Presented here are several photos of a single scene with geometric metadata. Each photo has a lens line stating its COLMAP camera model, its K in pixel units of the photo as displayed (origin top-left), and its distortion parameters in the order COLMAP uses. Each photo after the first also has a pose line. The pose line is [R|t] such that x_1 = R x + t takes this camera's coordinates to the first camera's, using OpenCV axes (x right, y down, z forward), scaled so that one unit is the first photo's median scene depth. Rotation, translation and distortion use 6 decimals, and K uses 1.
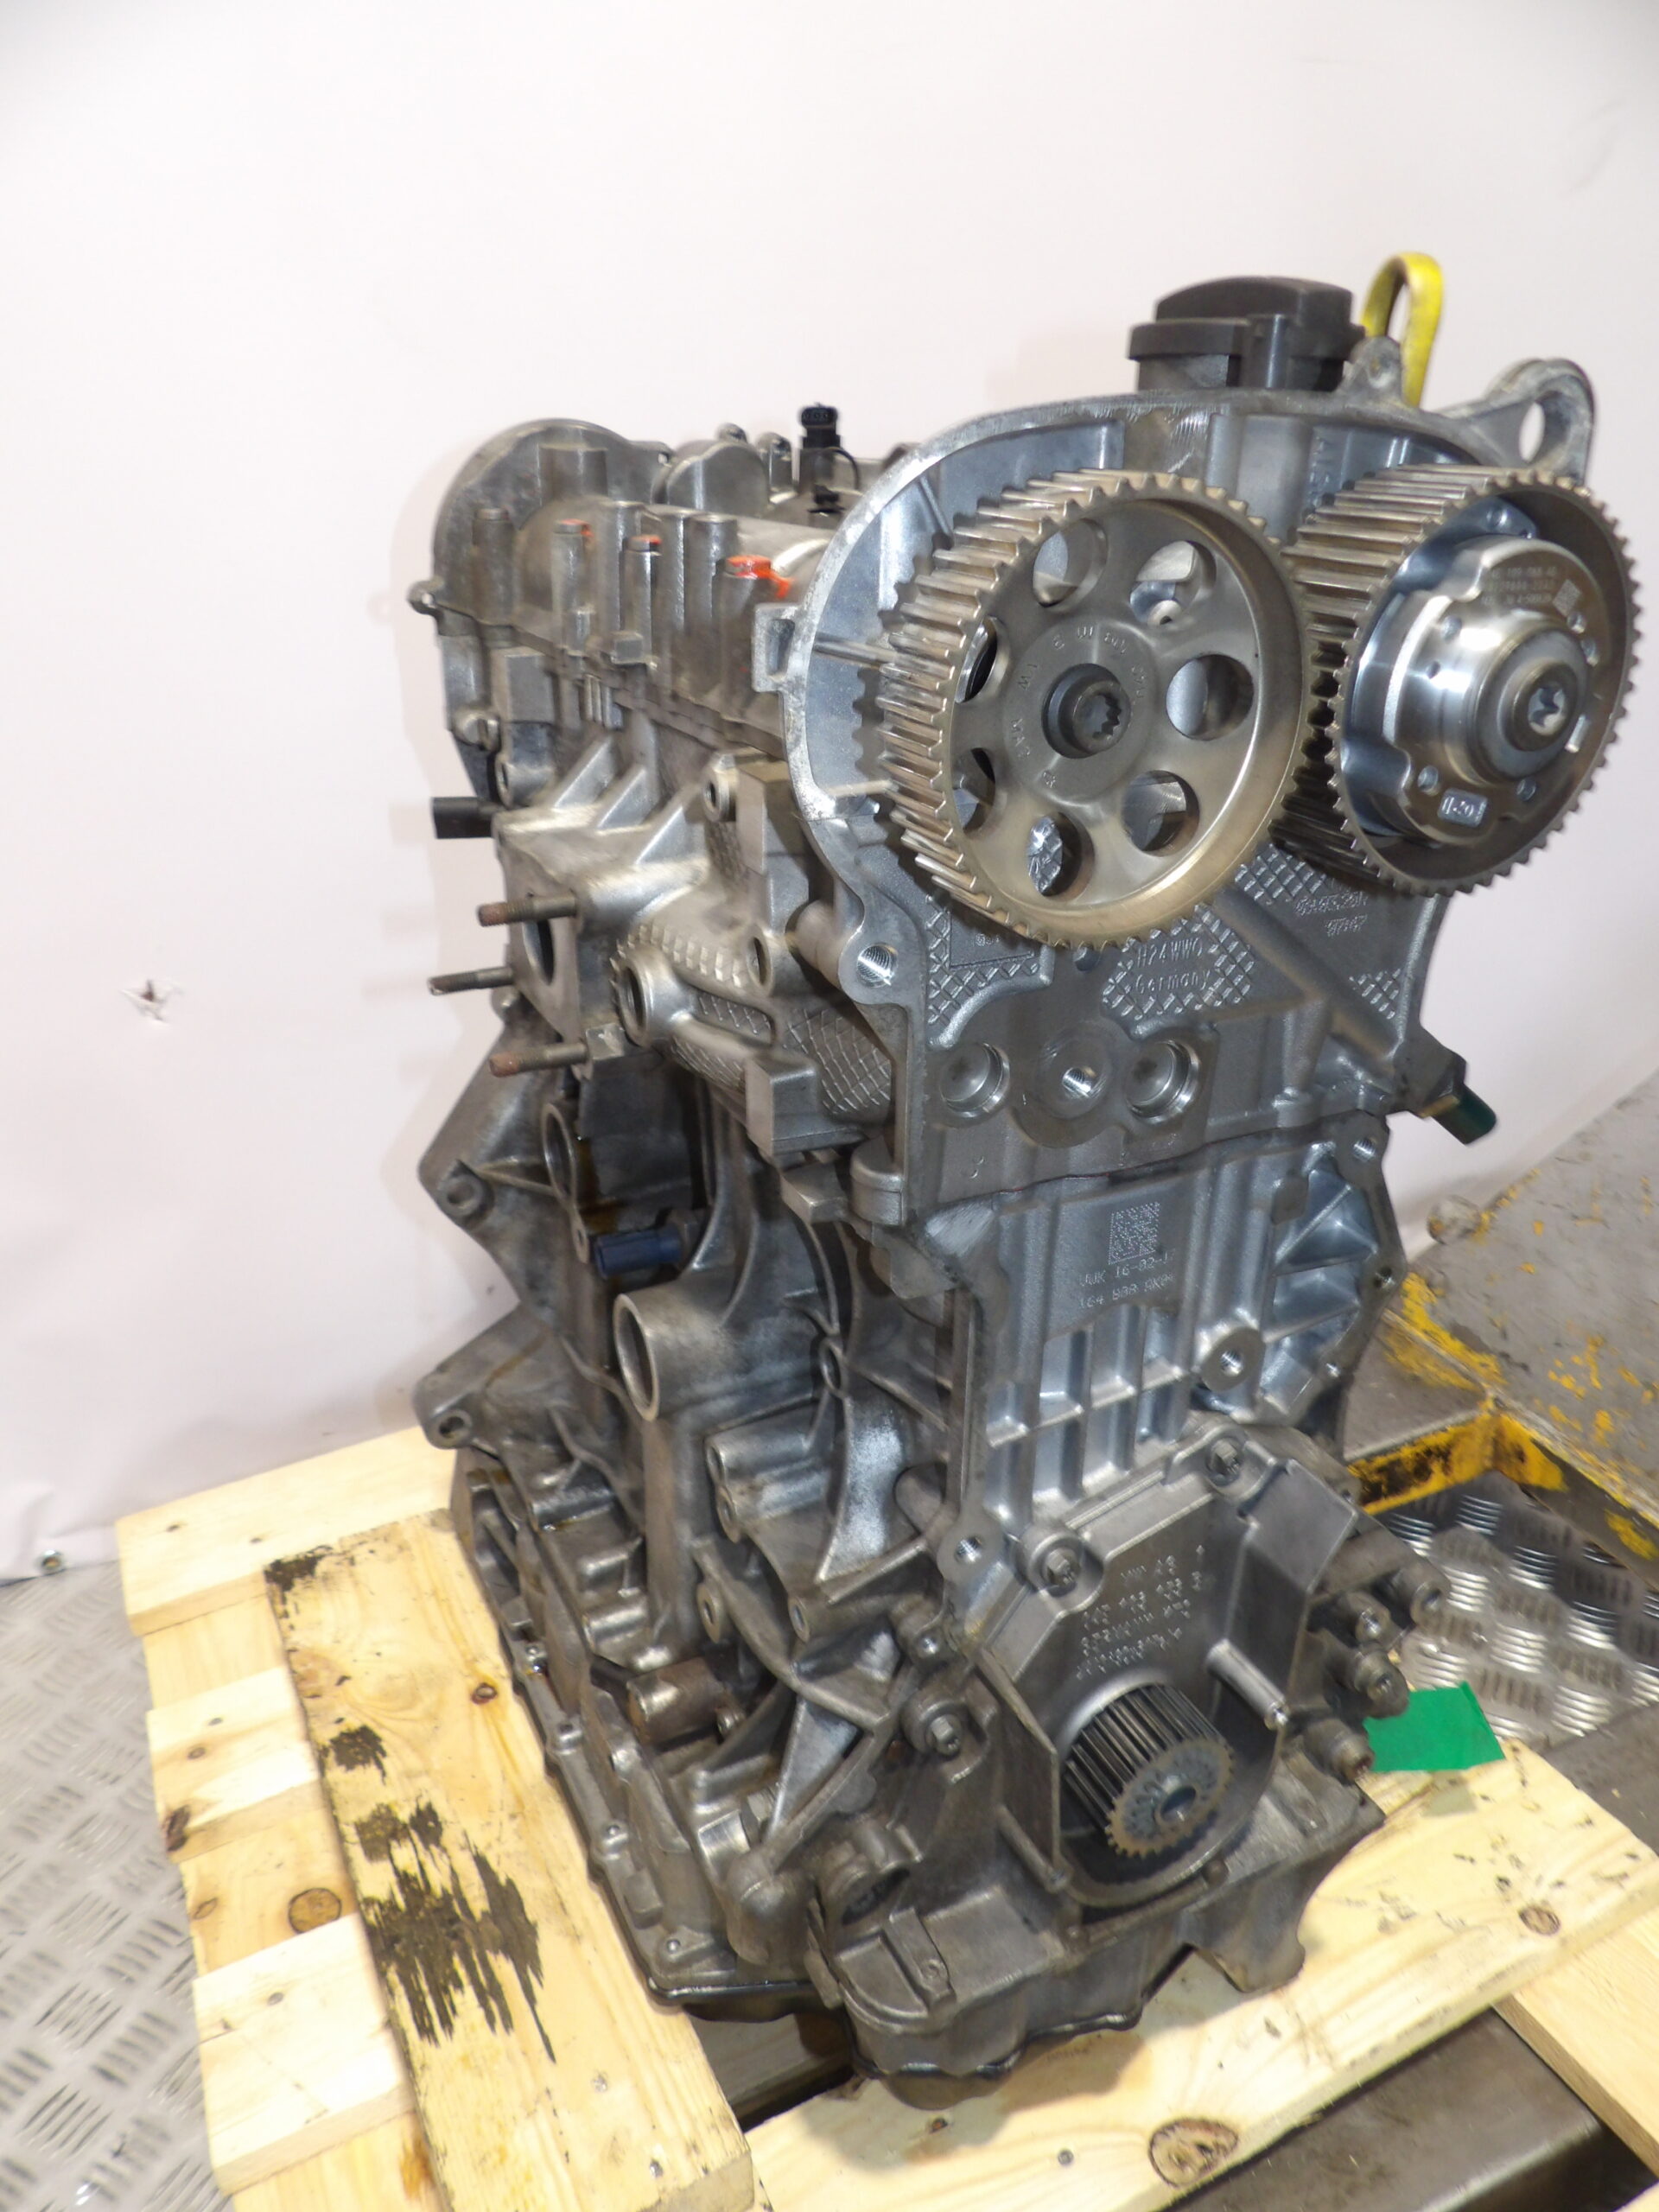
lens RADIAL K [[1651.6, 0, 829.5], [0, 1651.6, 1106.0], [0, 0, 1]] dist [-0.010875, -0.002300]
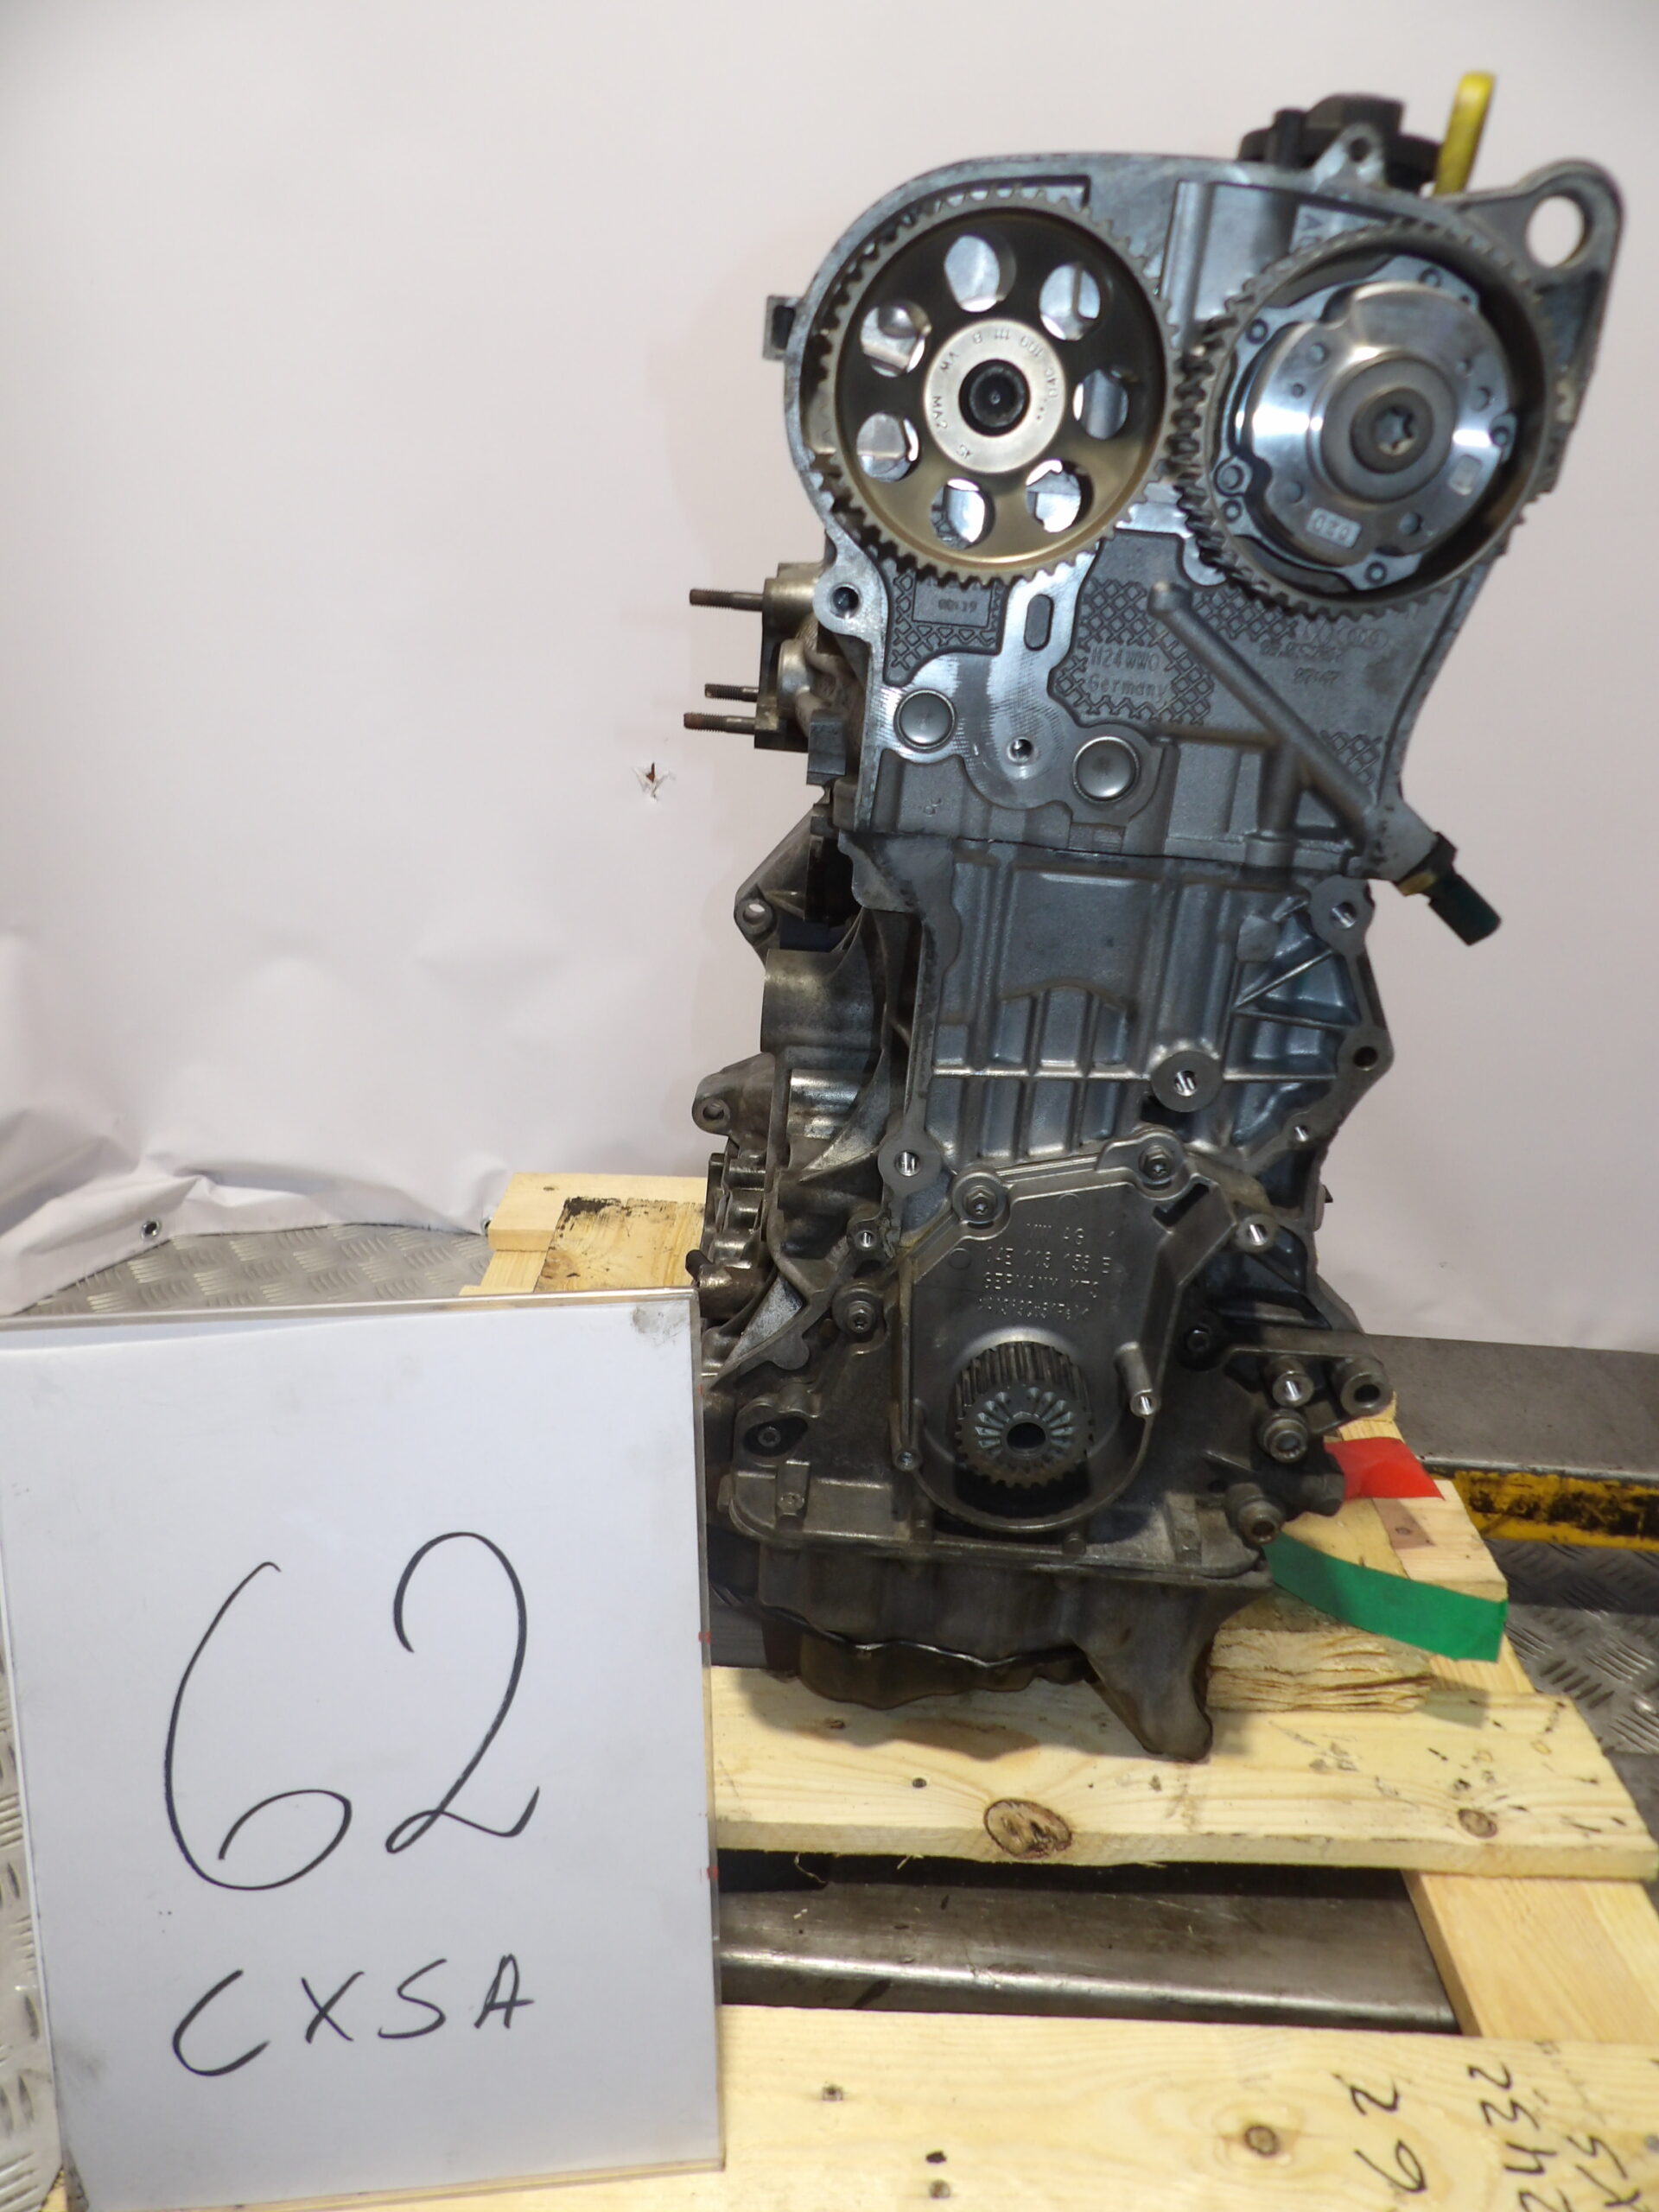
lens RADIAL K [[1651.6, 0, 829.5], [0, 1651.6, 1106.0], [0, 0, 1]] dist [-0.010875, -0.002300]
pose [[0.882286, 0.247204, -0.400577, 0.447174], [-0.263895, 0.964451, 0.013943, 0.202075], [0.389783, 0.093409, 0.916157, -0.106524]]
